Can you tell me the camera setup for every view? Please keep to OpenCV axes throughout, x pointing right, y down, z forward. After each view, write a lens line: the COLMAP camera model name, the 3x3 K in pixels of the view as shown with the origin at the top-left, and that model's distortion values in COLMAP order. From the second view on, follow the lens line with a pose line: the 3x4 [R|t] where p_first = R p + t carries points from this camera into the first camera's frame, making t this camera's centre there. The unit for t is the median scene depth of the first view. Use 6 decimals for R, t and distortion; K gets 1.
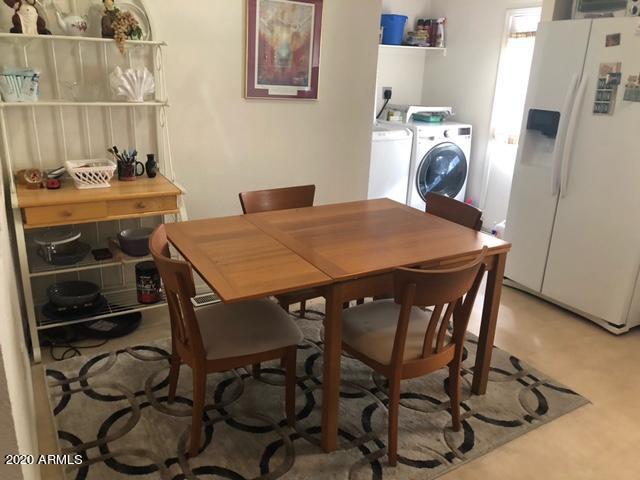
lens RADIAL K [[535.3, 0, 319.9], [0, 535.3, 237.1], [0, 0, 1]] dist [0.034803, -0.012924]
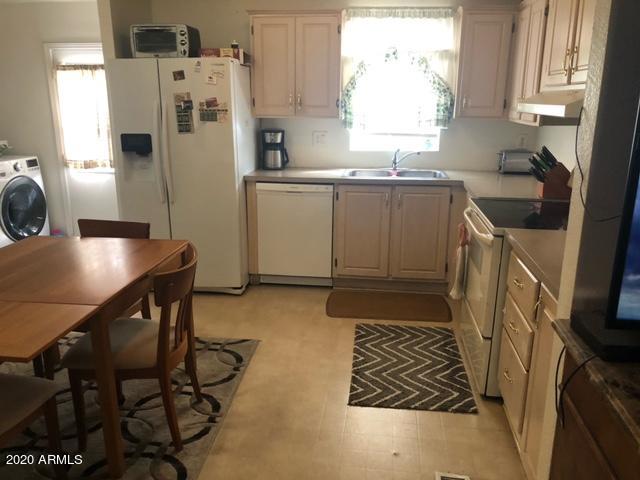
lens RADIAL K [[535.3, 0, 316.4], [0, 535.3, 243.1], [0, 0, 1]] dist [0.034803, -0.012924]
pose [[0.602078, -0.245318, 0.759817, -0.322404], [0.270671, 0.957990, 0.094822, -0.015708], [-0.751159, 0.148570, 0.643186, -0.004578]]
